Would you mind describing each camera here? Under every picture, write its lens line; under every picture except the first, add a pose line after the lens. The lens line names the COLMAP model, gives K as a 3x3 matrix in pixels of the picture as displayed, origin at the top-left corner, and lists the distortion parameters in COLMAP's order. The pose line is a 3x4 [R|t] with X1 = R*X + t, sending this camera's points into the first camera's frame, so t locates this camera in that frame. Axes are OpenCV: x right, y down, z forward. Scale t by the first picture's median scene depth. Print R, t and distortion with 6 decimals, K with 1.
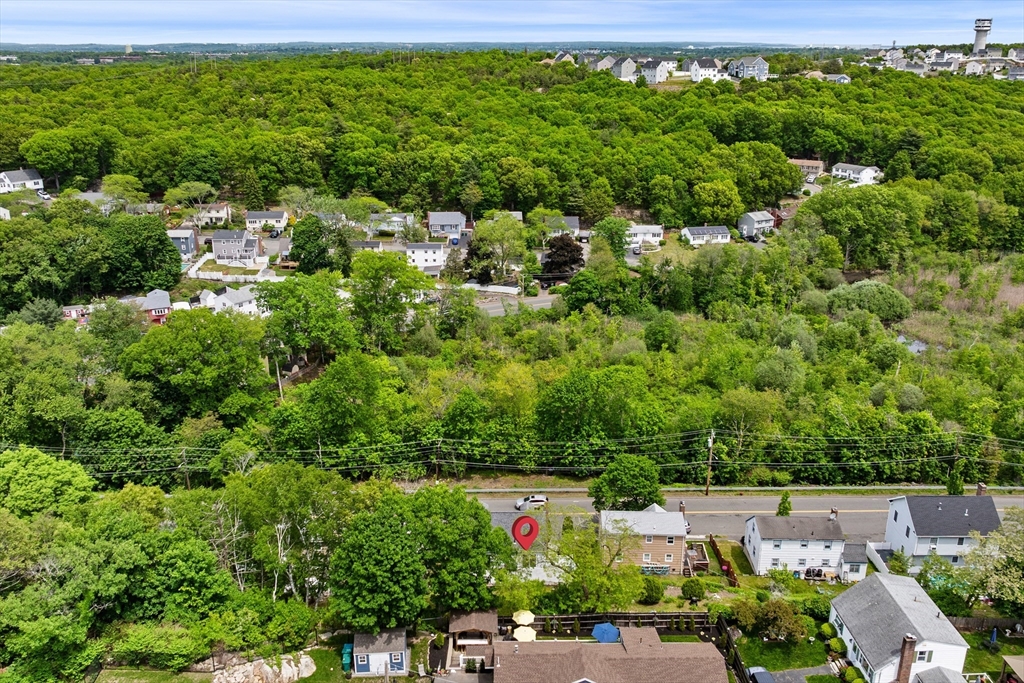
lens RADIAL K [[865.0, 0, 512.0], [0, 865.0, 341.5], [0, 0, 1]] dist [-0.014784, -0.000880]
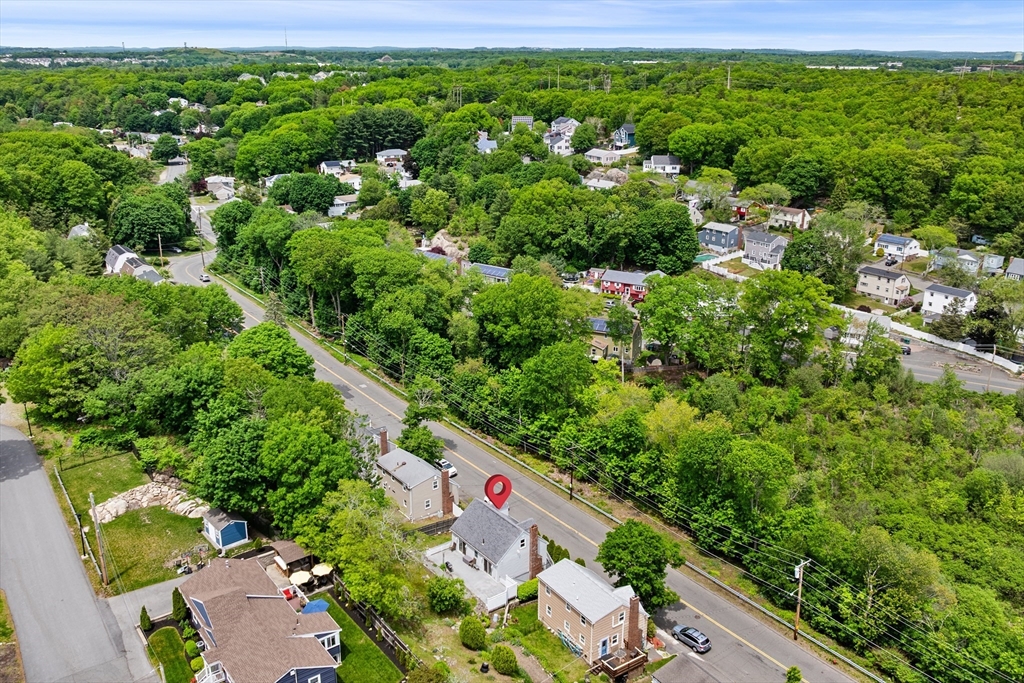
lens RADIAL K [[865.0, 0, 512.0], [0, 865.0, 341.5], [0, 0, 1]] dist [-0.014784, -0.000880]
pose [[0.589237, 0.263352, -0.763836, 0.269989], [-0.269588, 0.955293, 0.121397, -0.044869], [0.761658, 0.134390, 0.633890, 0.134282]]
